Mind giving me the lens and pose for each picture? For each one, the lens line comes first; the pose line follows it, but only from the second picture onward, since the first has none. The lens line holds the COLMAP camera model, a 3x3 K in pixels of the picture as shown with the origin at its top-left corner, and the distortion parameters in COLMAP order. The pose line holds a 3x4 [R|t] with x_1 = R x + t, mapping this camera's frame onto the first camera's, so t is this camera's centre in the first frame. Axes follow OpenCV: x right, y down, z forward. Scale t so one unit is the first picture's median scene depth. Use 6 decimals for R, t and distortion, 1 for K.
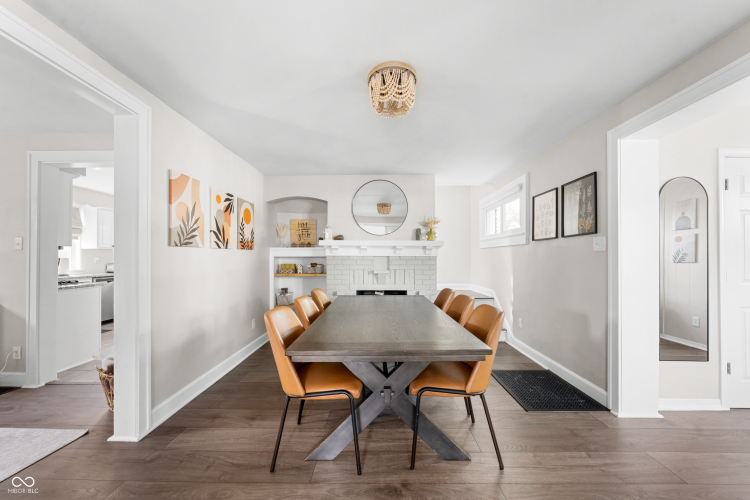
lens RADIAL K [[283.4, 0, 378.5], [0, 283.4, 259.6], [0, 0, 1]] dist [-0.001706, 0.000735]
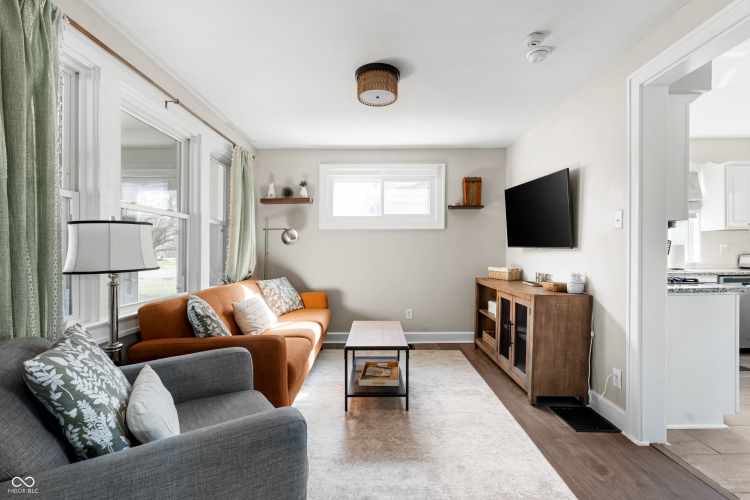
lens RADIAL K [[349.9, 0, 377.3], [0, 349.9, 252.7], [0, 0, 1]] dist [-0.000162, 0.000076]
pose [[0.019804, -0.001014, -0.999803, -0.356448], [0.000805, 0.999999, -0.000998, 0.019461], [0.999804, -0.000785, 0.019805, 0.327455]]
